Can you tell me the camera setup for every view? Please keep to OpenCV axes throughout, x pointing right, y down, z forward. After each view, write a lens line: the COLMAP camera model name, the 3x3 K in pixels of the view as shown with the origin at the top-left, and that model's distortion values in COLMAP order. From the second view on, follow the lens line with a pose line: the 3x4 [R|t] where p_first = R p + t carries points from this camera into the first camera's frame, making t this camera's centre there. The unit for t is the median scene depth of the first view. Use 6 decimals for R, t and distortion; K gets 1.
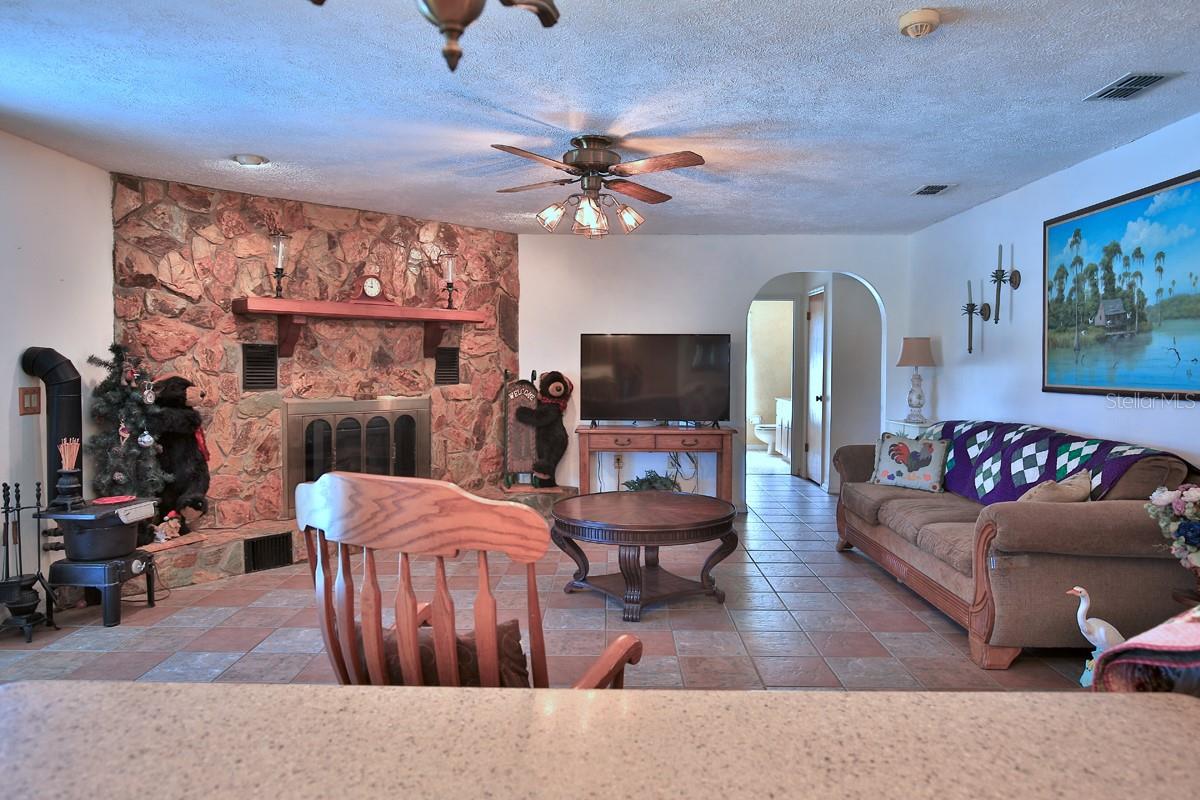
lens RADIAL K [[763.2, 0, 600.5], [0, 763.2, 397.3], [0, 0, 1]] dist [-0.007189, -0.006114]
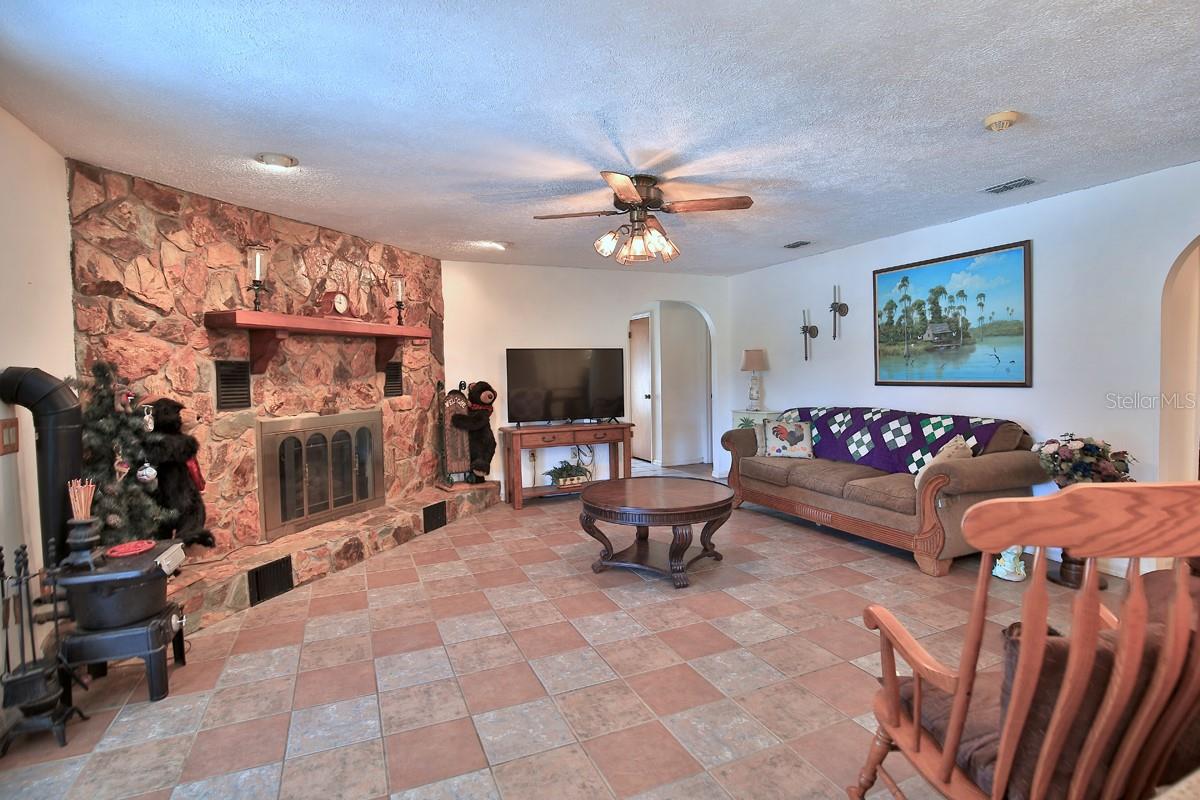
lens RADIAL K [[582.7, 0, 599.0], [0, 582.7, 398.0], [0, 0, 1]] dist [-0.033154, 0.002886]
pose [[0.910271, -0.039580, 0.412116, -0.368158], [0.040182, 0.999166, 0.007207, -0.012097], [-0.412058, 0.010000, 0.911103, 0.187845]]
